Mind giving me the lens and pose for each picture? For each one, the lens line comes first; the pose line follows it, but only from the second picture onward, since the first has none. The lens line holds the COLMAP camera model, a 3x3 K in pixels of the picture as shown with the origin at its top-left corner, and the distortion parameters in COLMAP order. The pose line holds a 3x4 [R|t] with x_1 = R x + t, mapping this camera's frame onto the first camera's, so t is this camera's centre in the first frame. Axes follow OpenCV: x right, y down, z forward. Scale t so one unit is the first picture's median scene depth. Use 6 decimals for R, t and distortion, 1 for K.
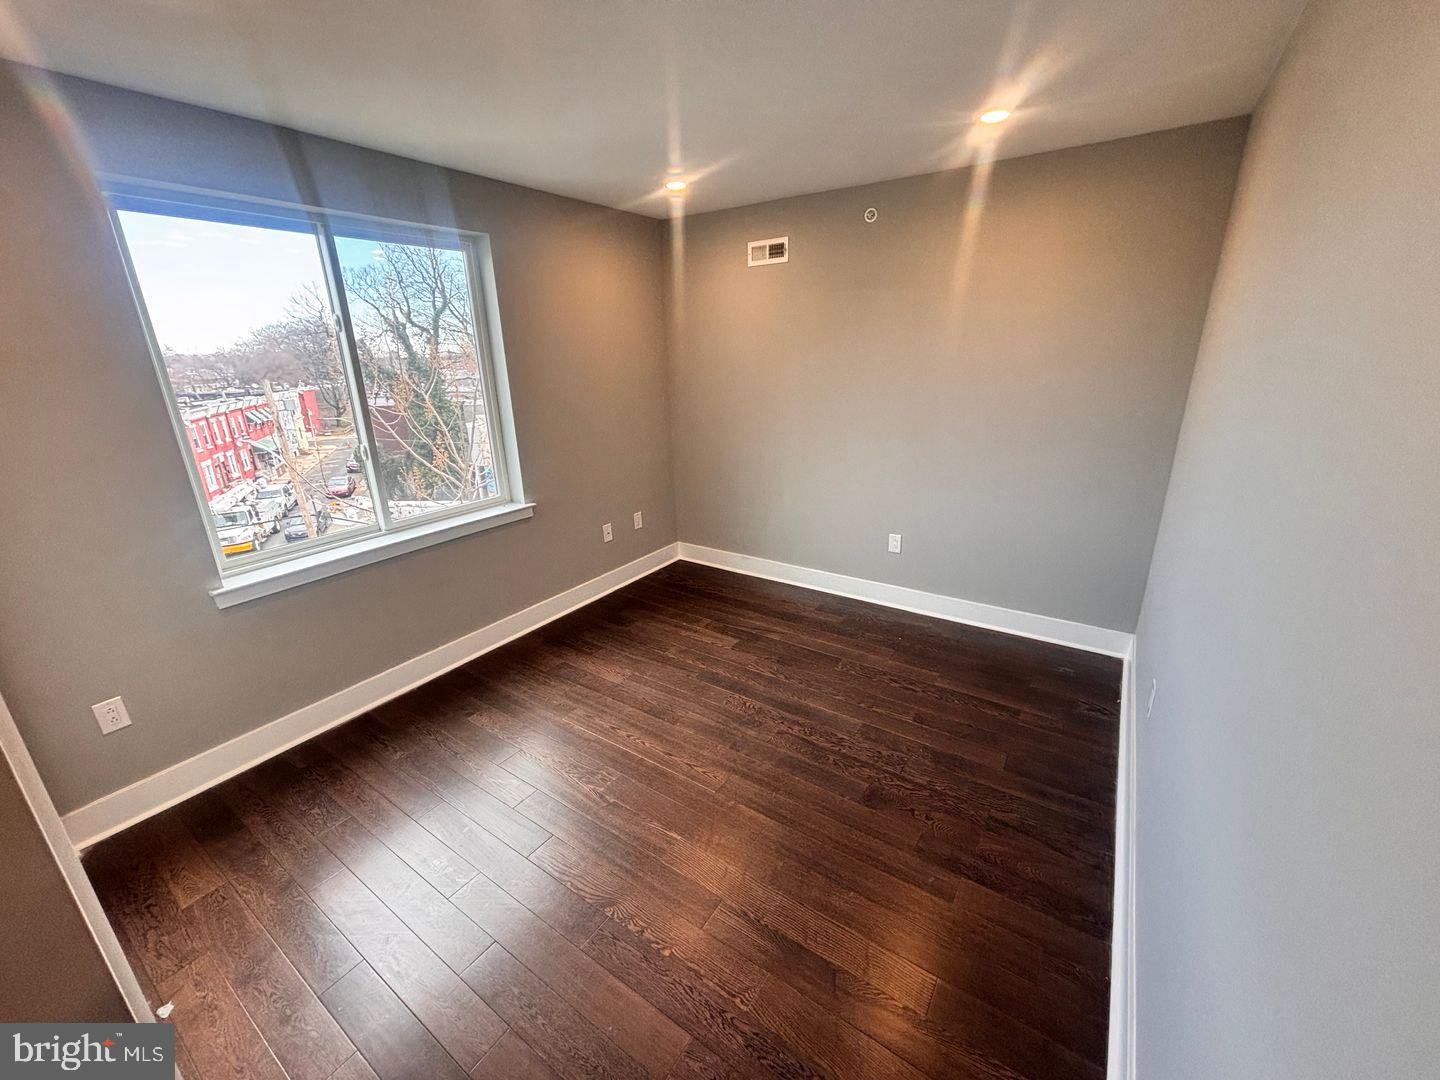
lens RADIAL K [[576.0, 0, 715.8], [0, 576.0, 537.6], [0, 0, 1]] dist [0.001758, 0.000453]
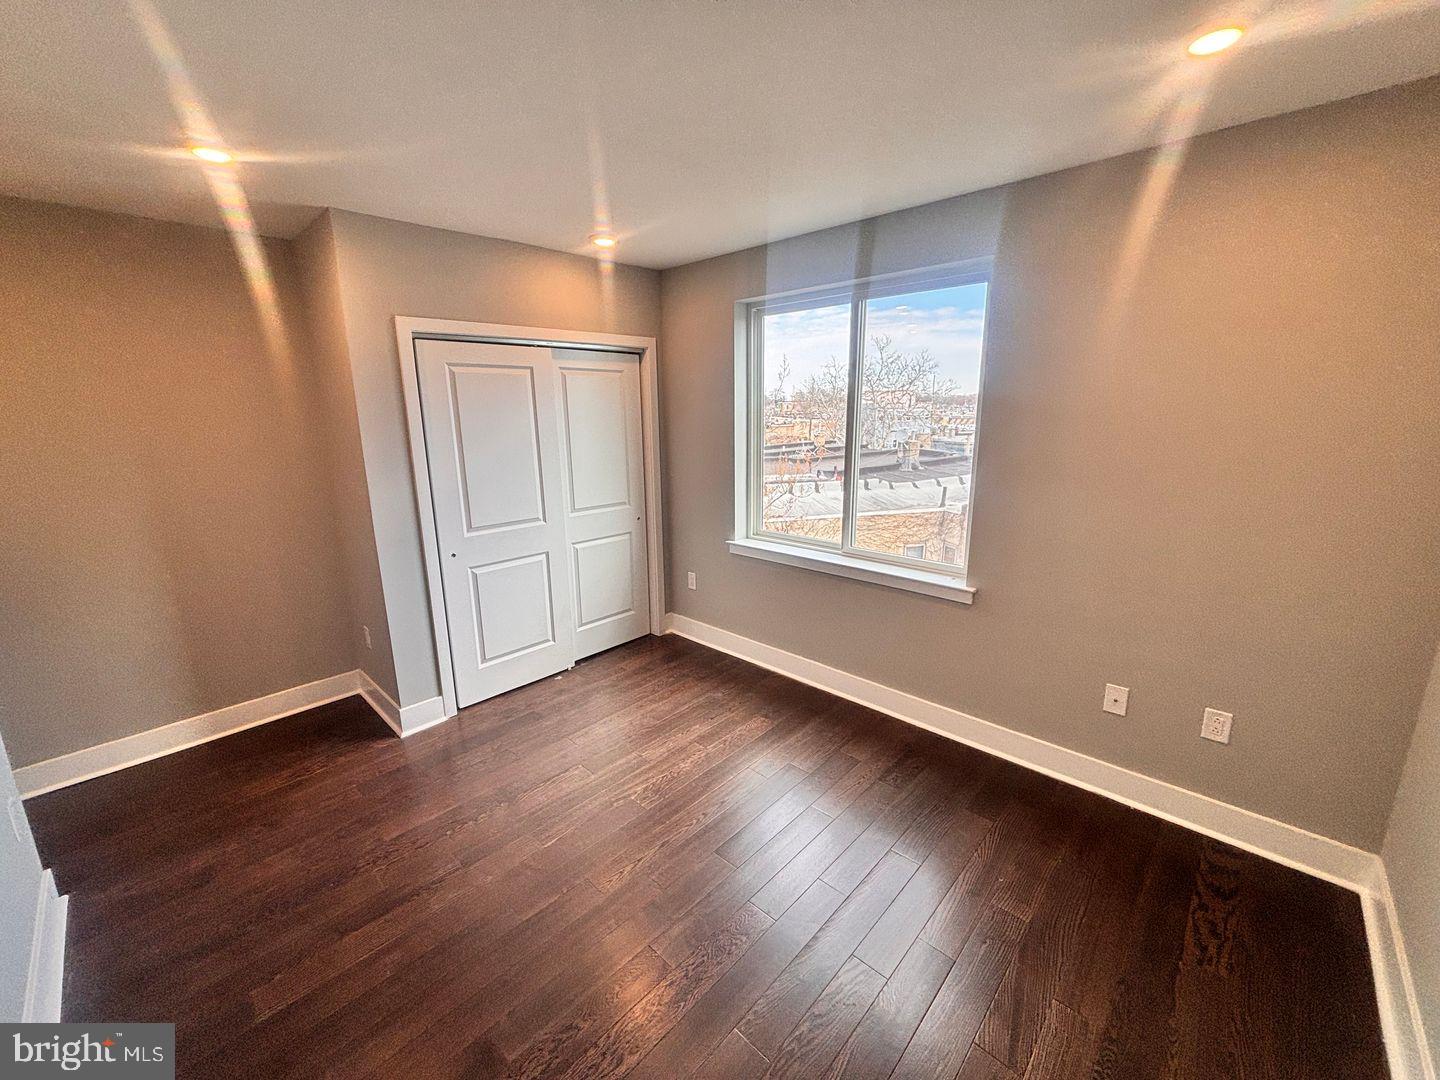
lens RADIAL K [[576.0, 0, 710.3], [0, 576.0, 534.8], [0, 0, 1]] dist [0.001758, 0.000453]
pose [[-0.158713, 0.244031, -0.956692, 0.539435], [-0.286341, 0.915952, 0.281142, -0.283179], [0.944891, 0.318561, -0.075497, 0.814624]]
